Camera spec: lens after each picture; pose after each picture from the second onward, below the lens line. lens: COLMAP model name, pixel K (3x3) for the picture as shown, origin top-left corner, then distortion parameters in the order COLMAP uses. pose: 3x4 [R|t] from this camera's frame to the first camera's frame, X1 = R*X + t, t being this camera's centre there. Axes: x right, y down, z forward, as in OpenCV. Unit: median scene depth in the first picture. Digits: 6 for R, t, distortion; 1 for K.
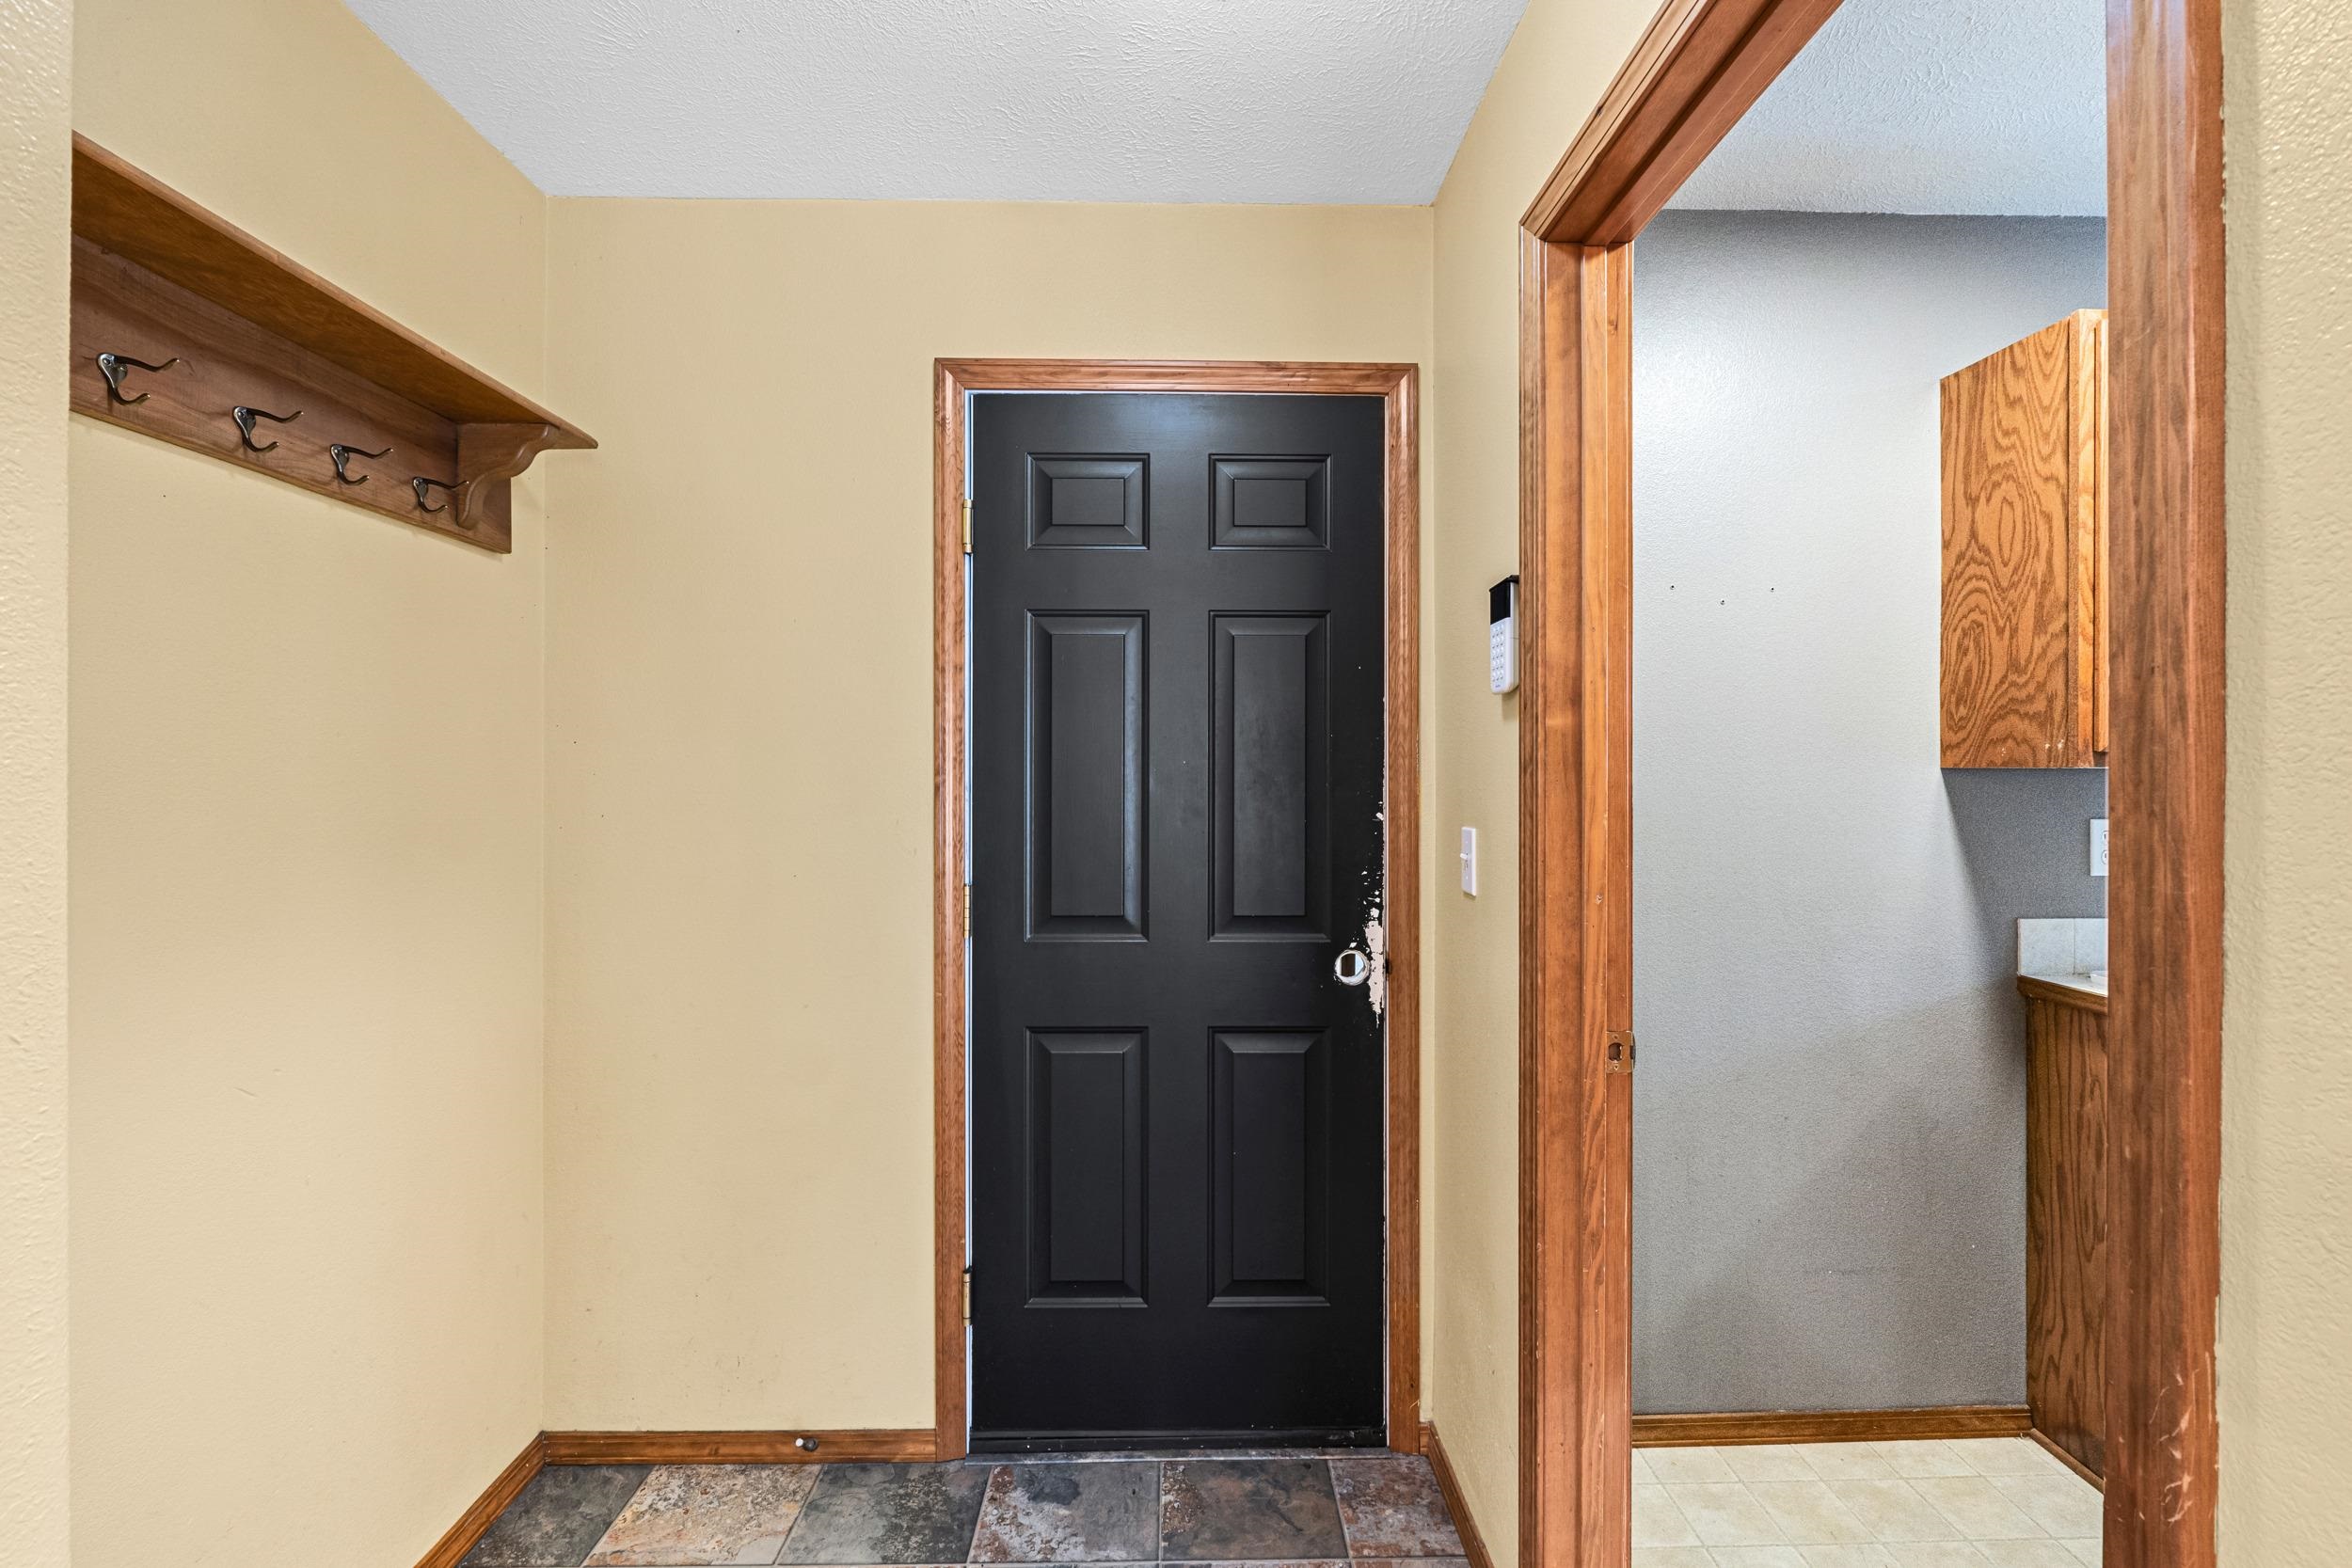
lens RADIAL K [[988.0, 0, 1191.5], [0, 988.0, 783.2], [0, 0, 1]] dist [-0.007915, 0.000209]
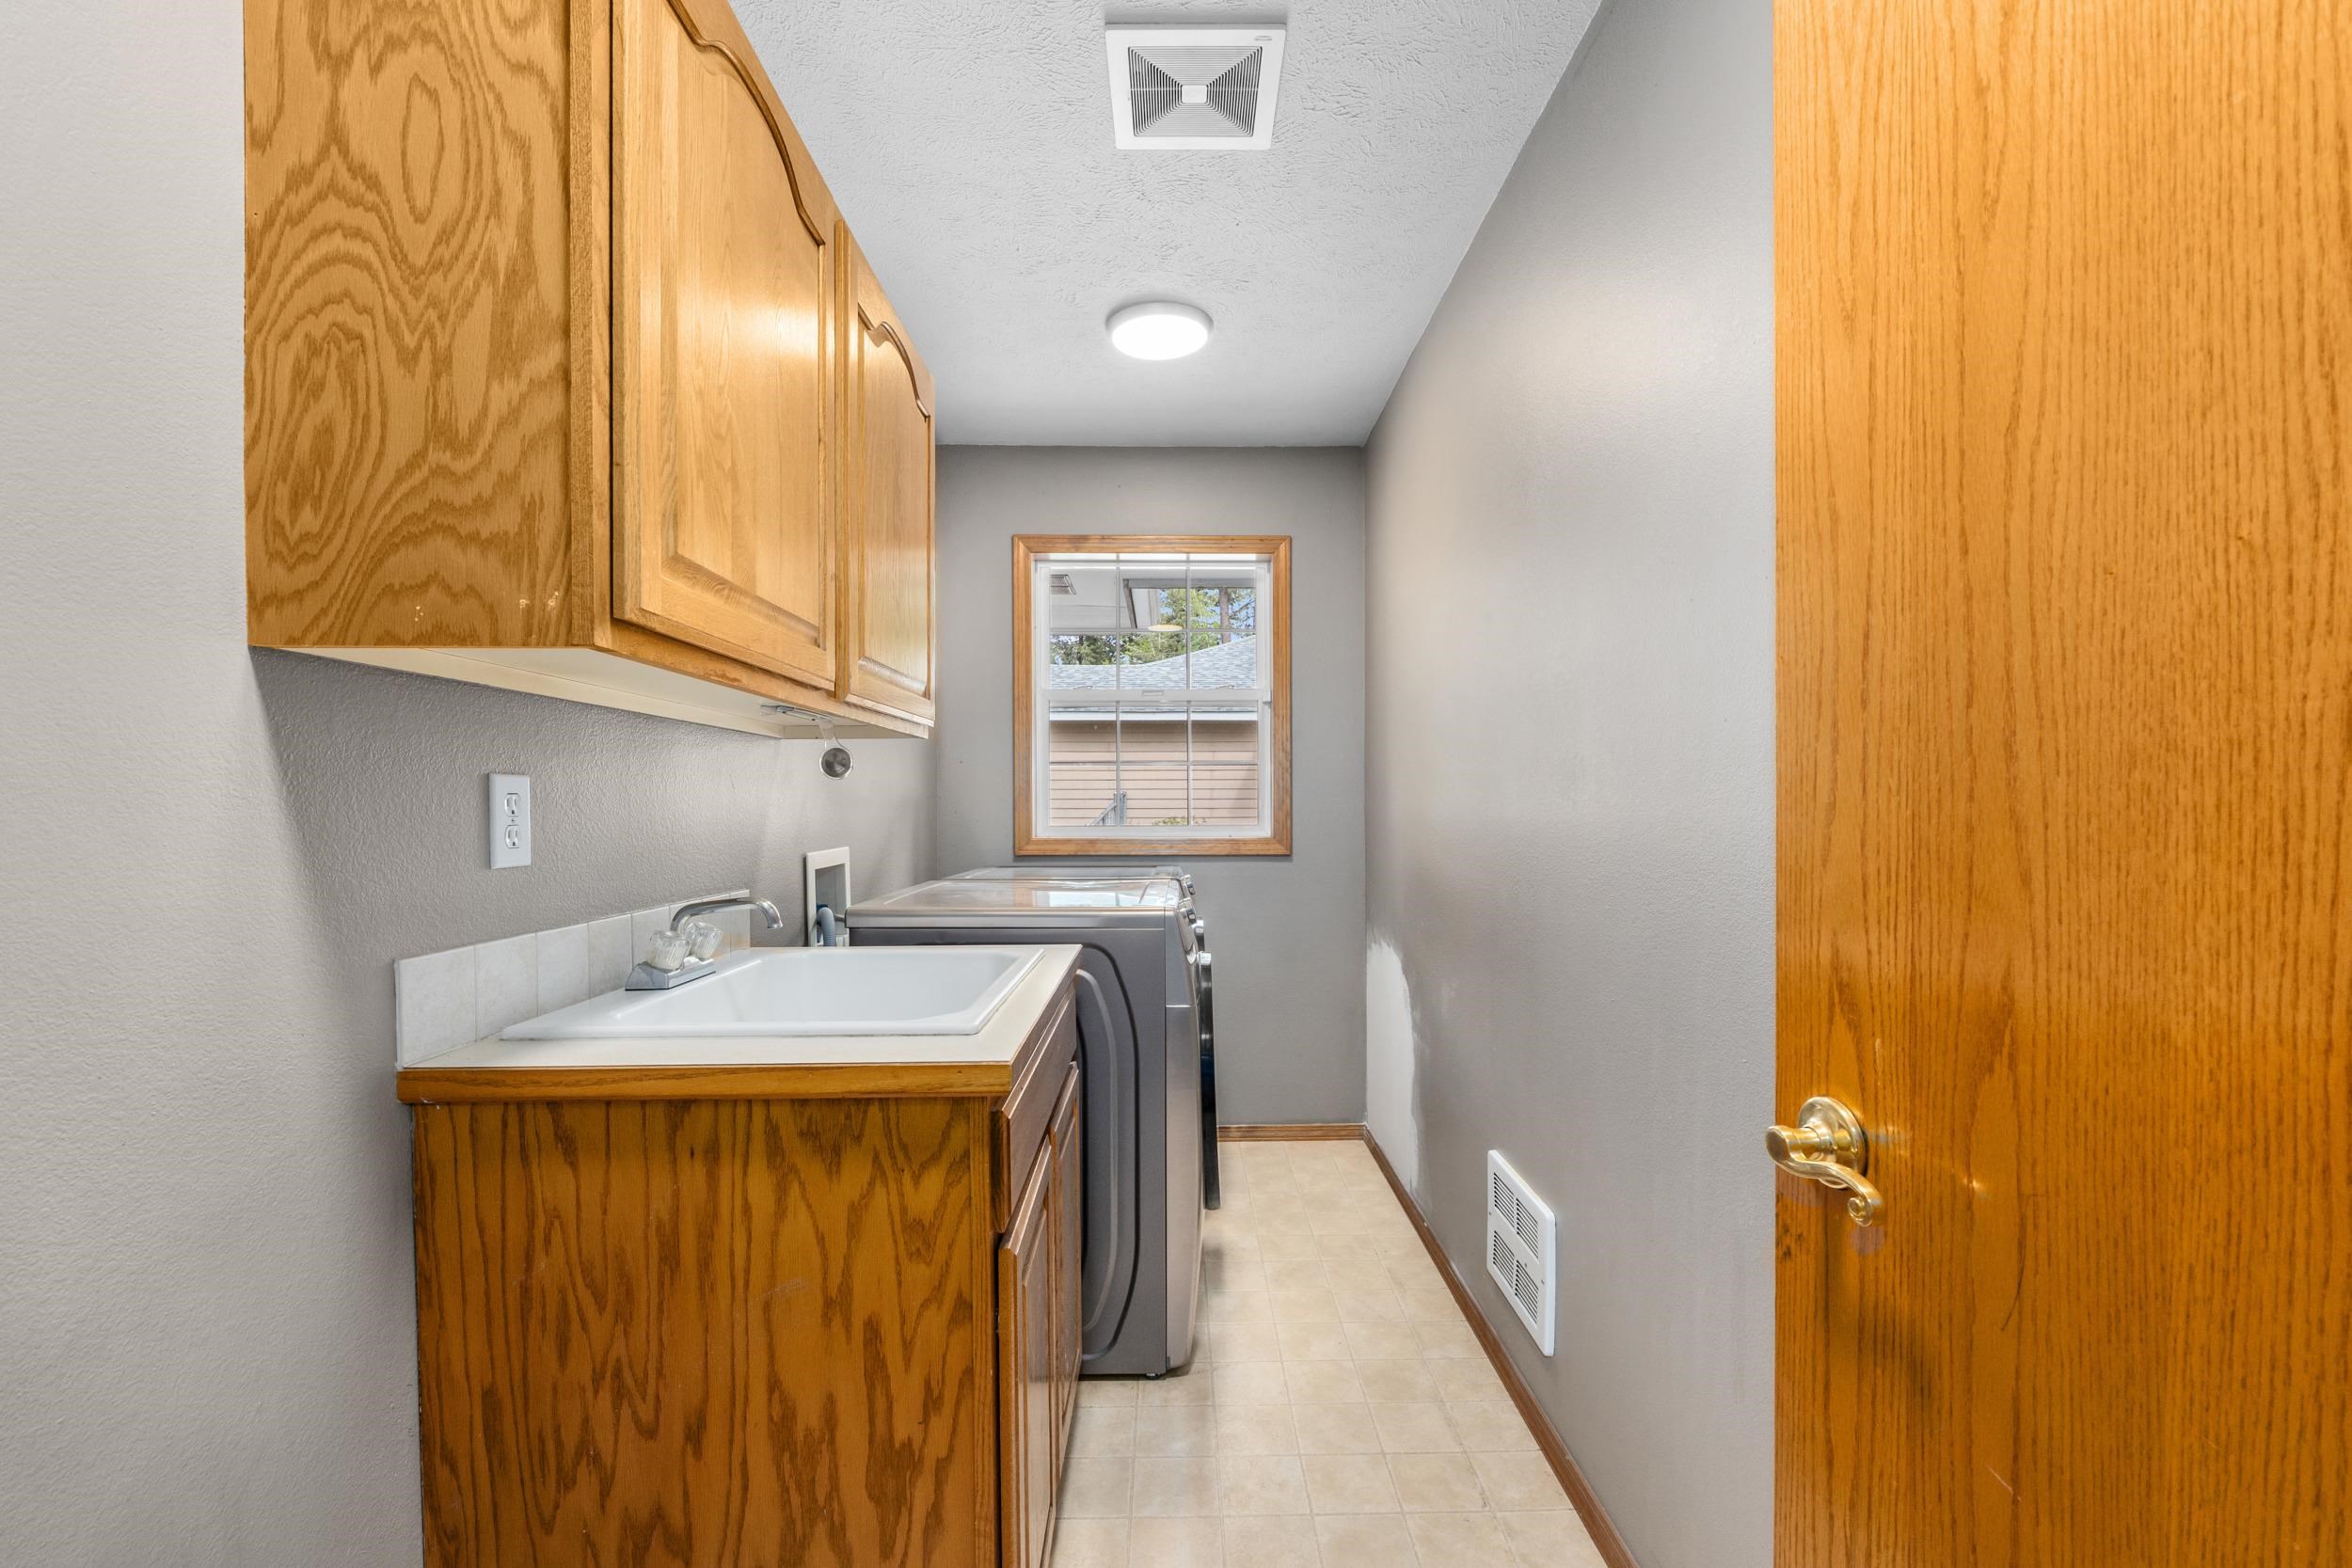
lens RADIAL K [[988.0, 0, 1191.5], [0, 988.0, 783.2], [0, 0, 1]] dist [-0.007915, 0.000209]
pose [[-0.000785, -0.003269, 0.999994, 0.346728], [0.020615, 0.999782, 0.003284, 0.055689], [-0.999787, 0.020617, -0.000717, 0.621577]]
